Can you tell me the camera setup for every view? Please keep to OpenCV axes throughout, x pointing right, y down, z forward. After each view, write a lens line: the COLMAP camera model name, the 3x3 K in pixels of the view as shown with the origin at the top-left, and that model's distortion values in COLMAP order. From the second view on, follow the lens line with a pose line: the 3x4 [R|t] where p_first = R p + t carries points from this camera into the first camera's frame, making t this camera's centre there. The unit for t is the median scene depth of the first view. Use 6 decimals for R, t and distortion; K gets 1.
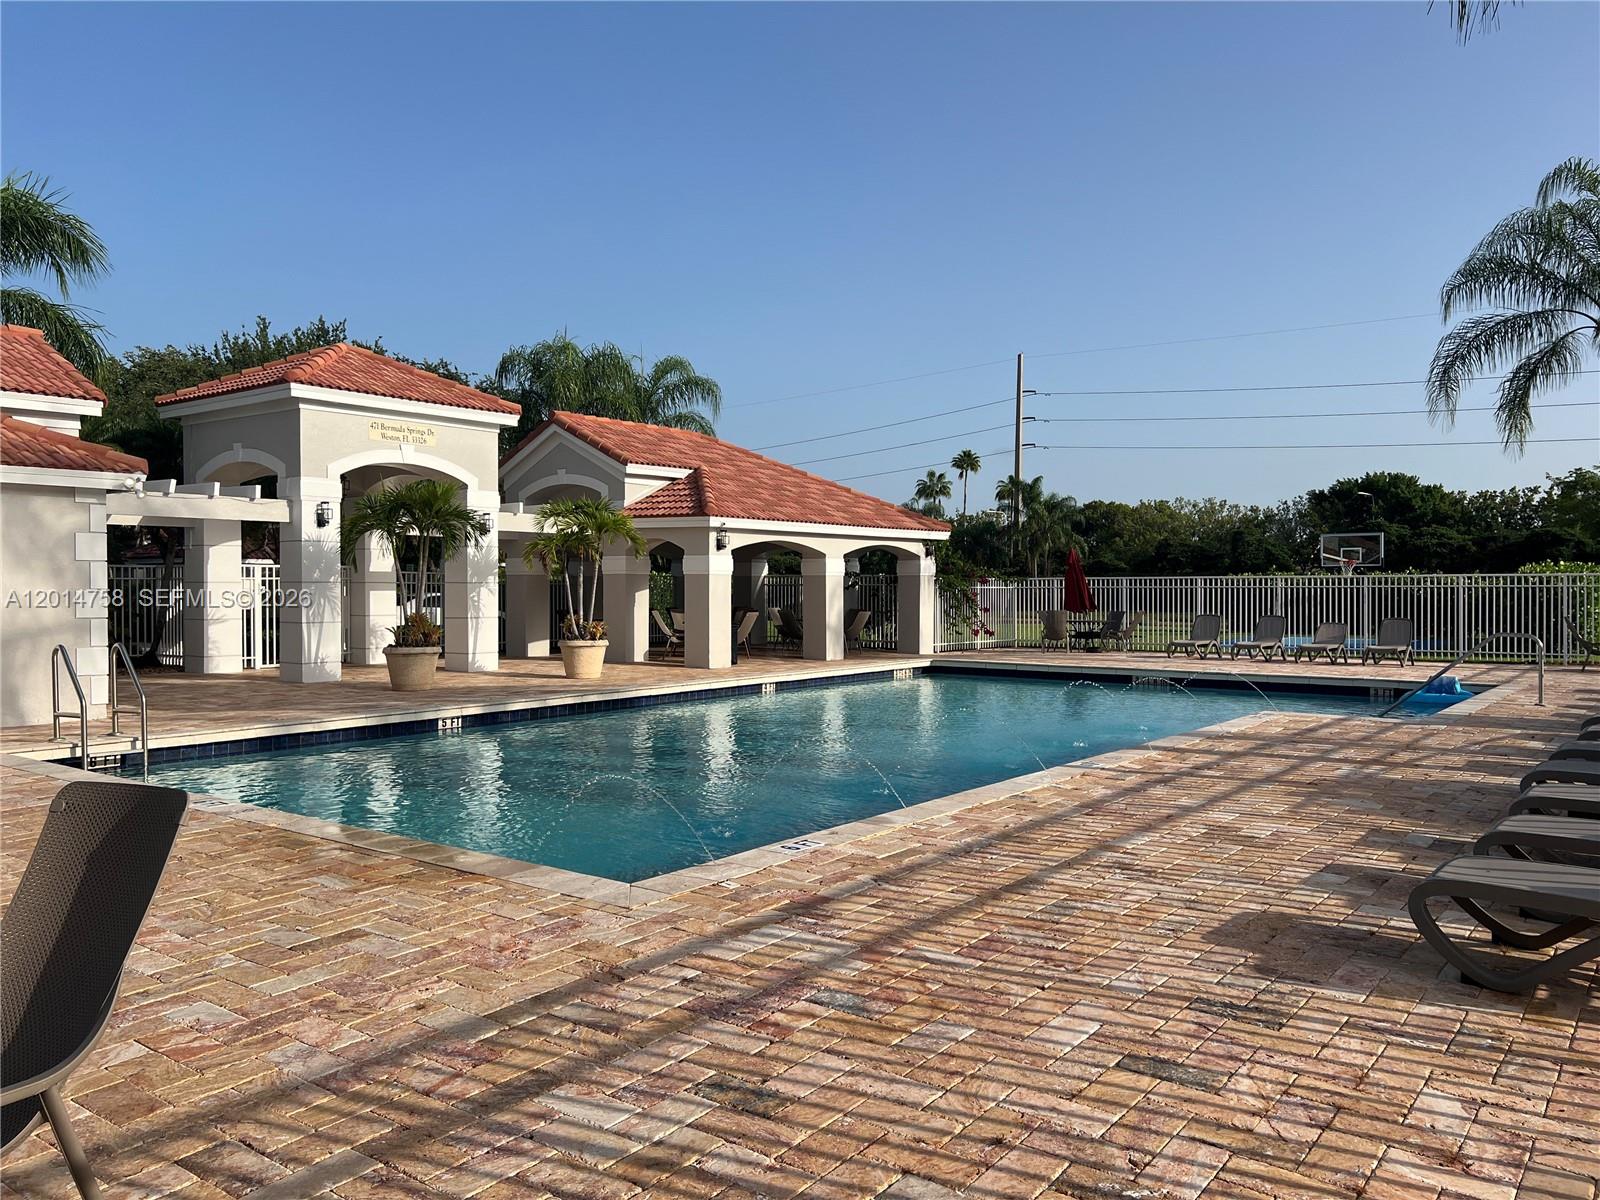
lens RADIAL K [[1199.7, 0, 807.4], [0, 1199.7, 600.2], [0, 0, 1]] dist [0.068998, -0.061520]
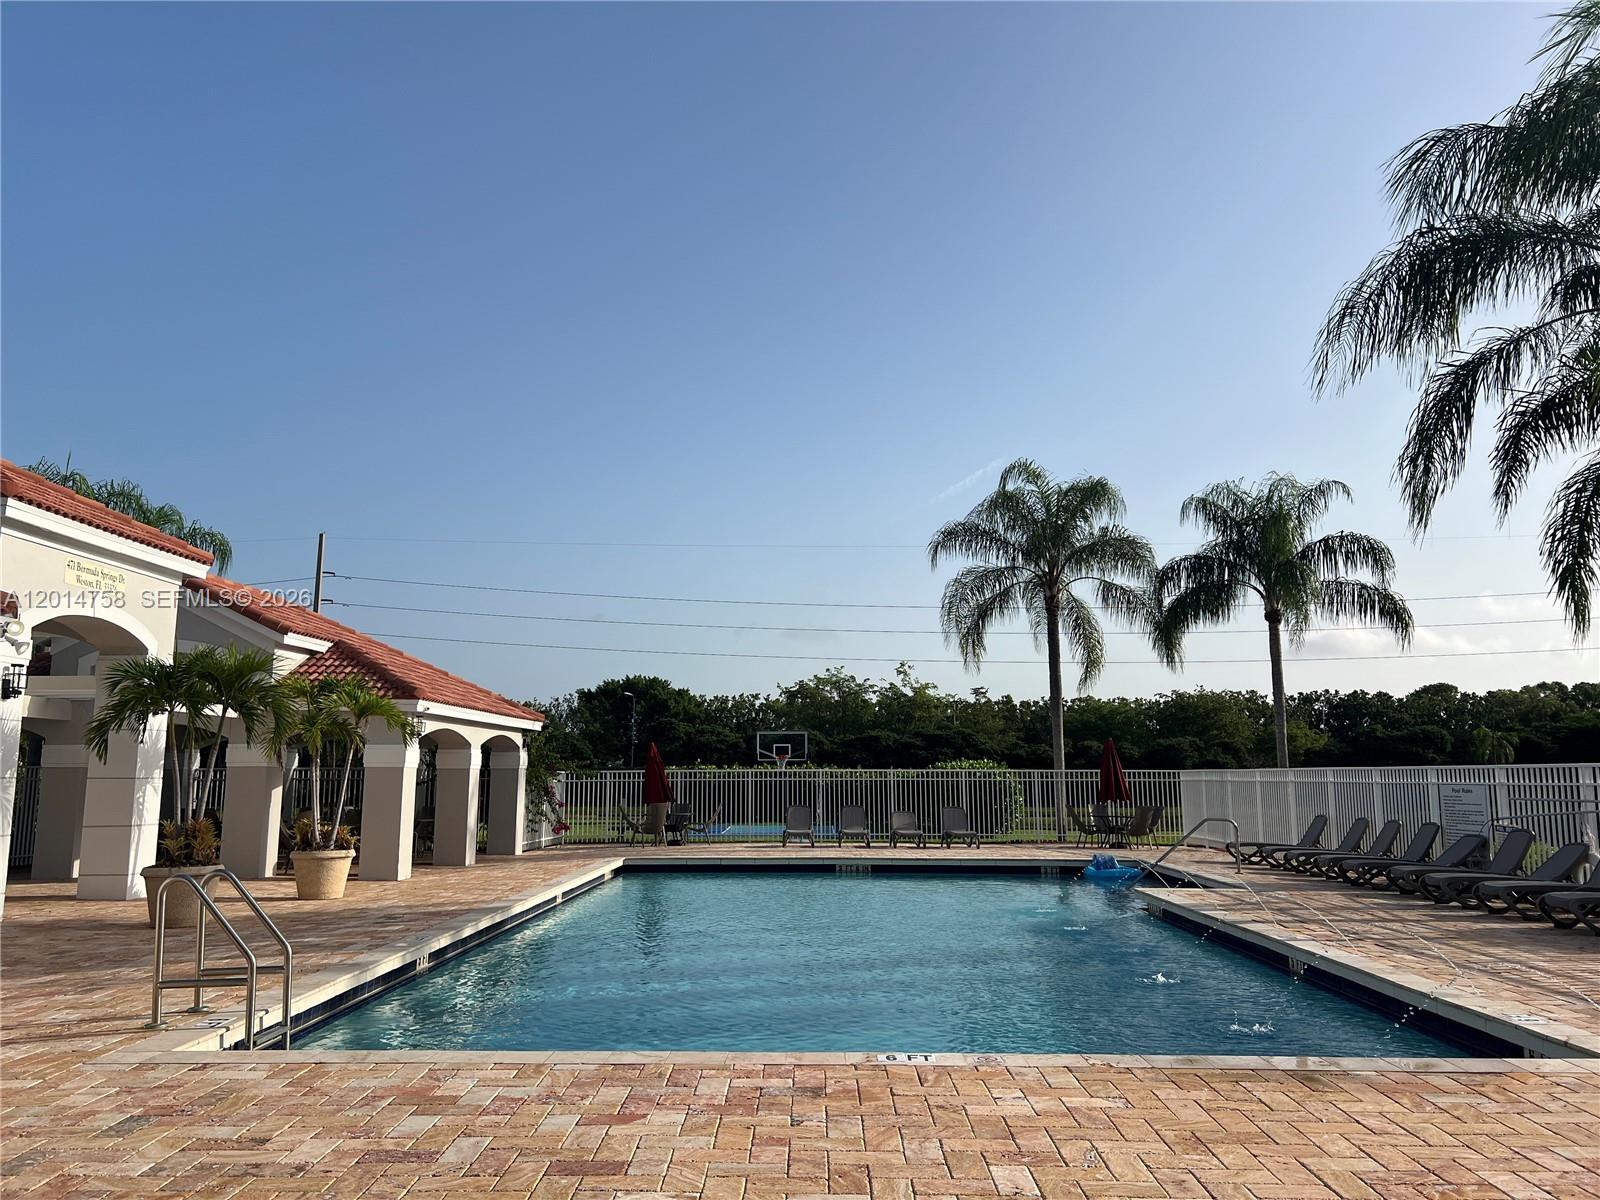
lens RADIAL K [[1199.7, 0, 784.5], [0, 1199.7, 587.1], [0, 0, 1]] dist [0.068998, -0.061520]
pose [[0.806804, 0.092894, 0.583471, -0.431974], [0.006103, 0.986199, -0.165450, -0.004196], [-0.590788, 0.137046, 0.795102, 0.146947]]
